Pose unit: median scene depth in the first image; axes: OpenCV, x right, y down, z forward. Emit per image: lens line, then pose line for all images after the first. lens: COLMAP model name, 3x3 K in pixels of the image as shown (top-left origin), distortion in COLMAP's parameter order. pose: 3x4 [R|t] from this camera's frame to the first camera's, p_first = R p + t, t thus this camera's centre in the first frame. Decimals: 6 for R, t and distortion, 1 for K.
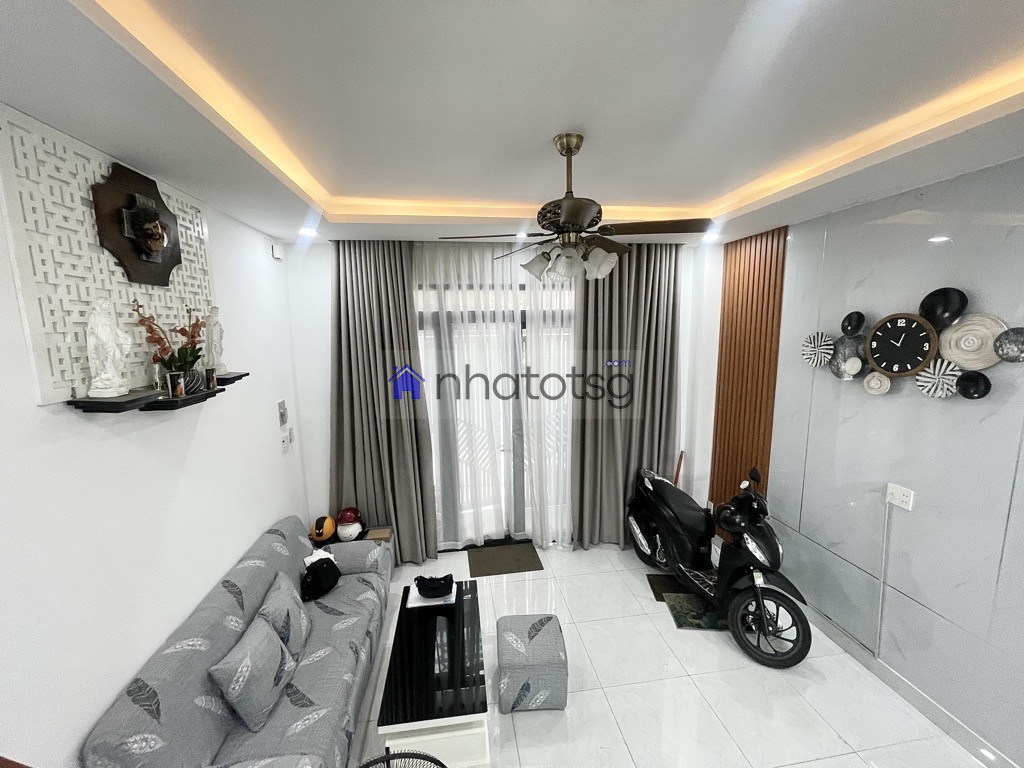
lens RADIAL K [[414.7, 0, 507.6], [0, 414.7, 387.5], [0, 0, 1]] dist [0.000474, -0.000019]
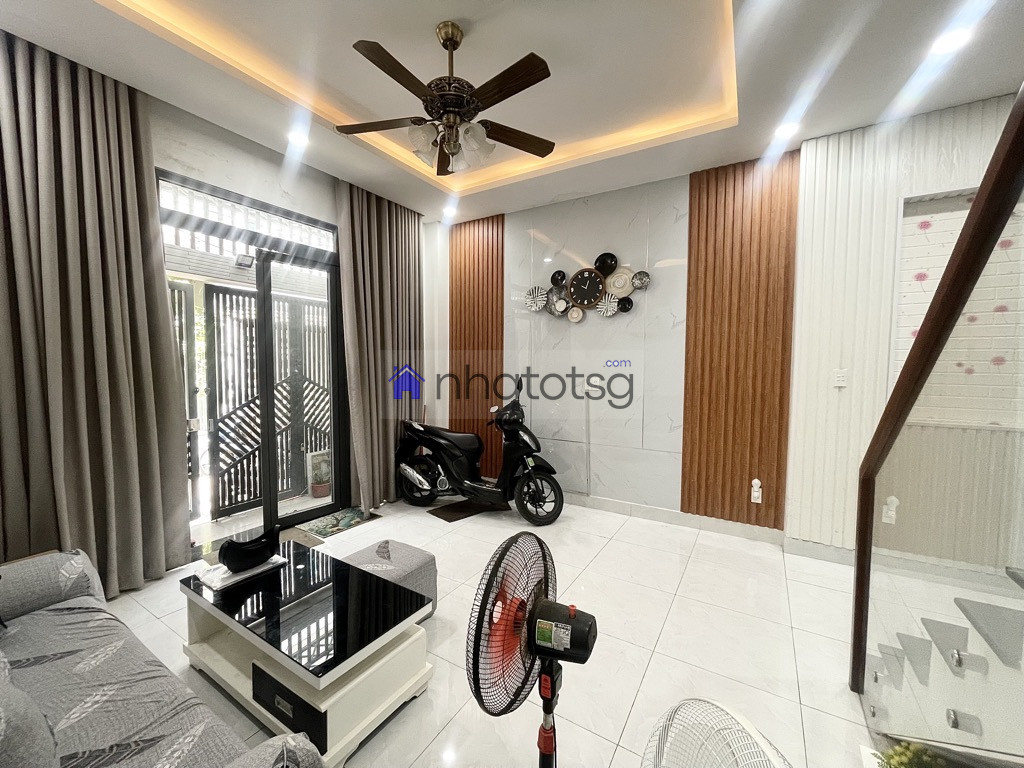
lens RADIAL K [[414.7, 0, 507.6], [0, 414.7, 387.5], [0, 0, 1]] dist [0.000474, -0.000019]
pose [[0.642265, -0.022704, 0.766146, -0.484205], [0.096276, 0.994034, -0.051251, 0.320672], [-0.760412, 0.106679, 0.640619, 0.219692]]
